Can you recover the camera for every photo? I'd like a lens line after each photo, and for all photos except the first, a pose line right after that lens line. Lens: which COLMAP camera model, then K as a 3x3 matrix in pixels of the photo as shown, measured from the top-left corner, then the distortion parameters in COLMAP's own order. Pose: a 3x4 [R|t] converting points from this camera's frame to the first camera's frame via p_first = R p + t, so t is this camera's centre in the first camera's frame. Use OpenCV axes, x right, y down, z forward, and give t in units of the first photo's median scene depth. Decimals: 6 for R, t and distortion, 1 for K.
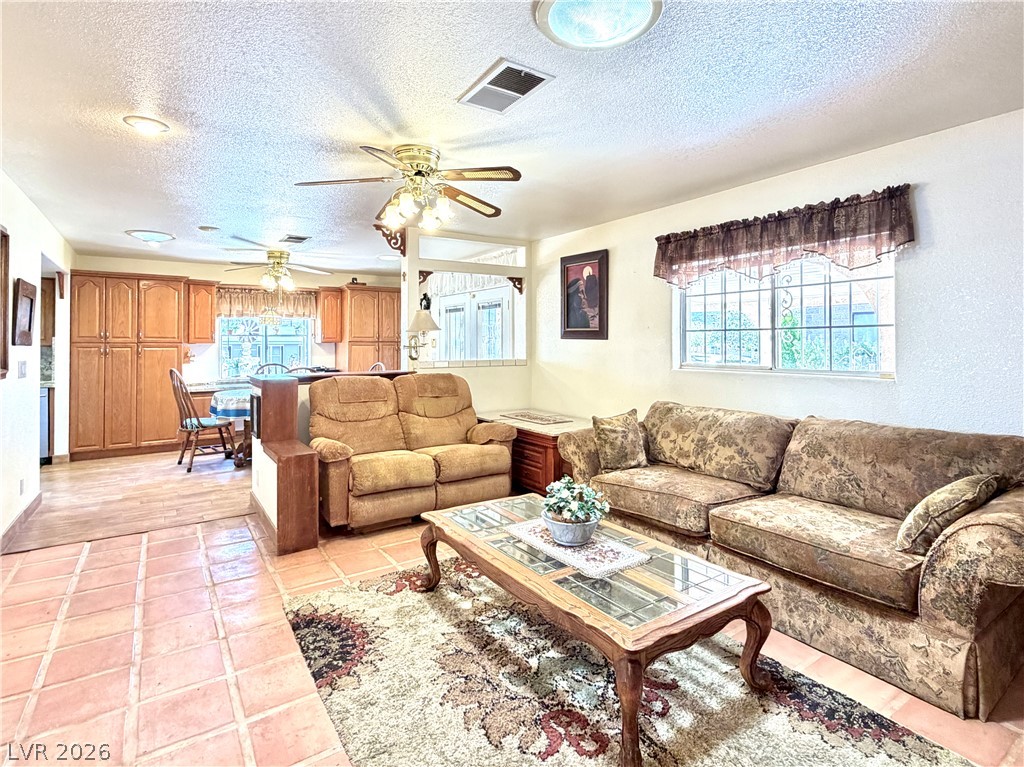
lens RADIAL K [[519.8, 0, 512.2], [0, 519.8, 341.5], [0, 0, 1]] dist [0.001679, 0.000046]
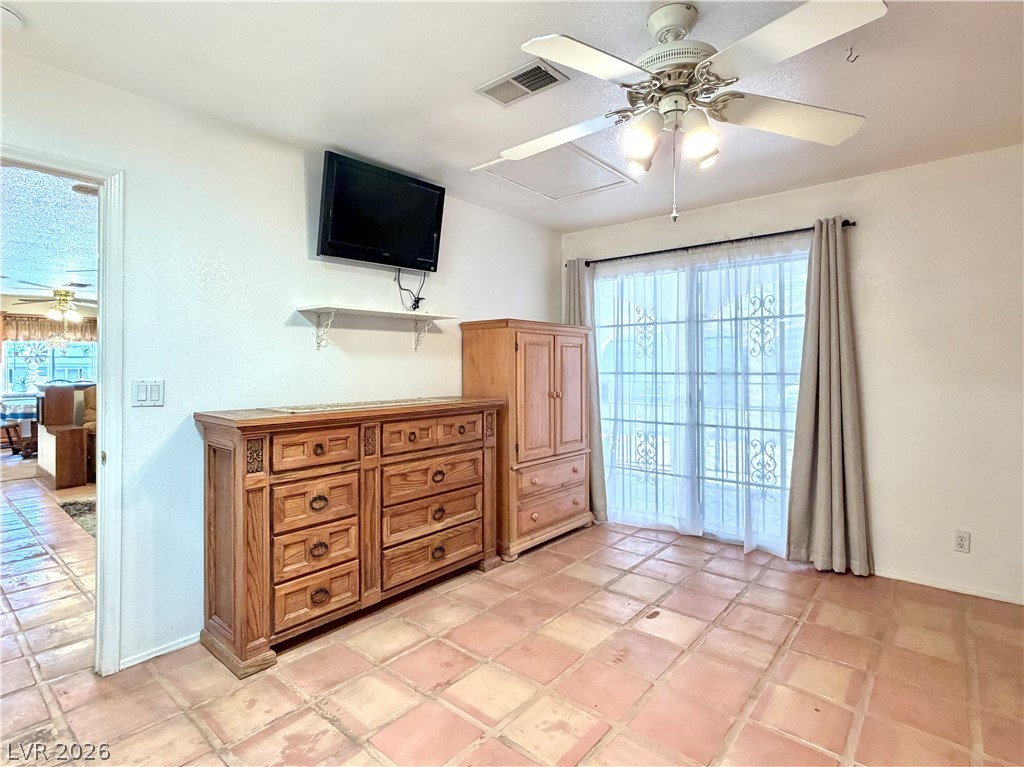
lens RADIAL K [[525.8, 0, 514.6], [0, 525.8, 363.4], [0, 0, 1]] dist [0.000063, -0.000209]
pose [[0.963911, 0.002440, 0.266213, 0.502955], [-0.001627, 0.999993, -0.003274, 0.012091], [-0.266220, 0.002722, 0.963909, -0.989147]]
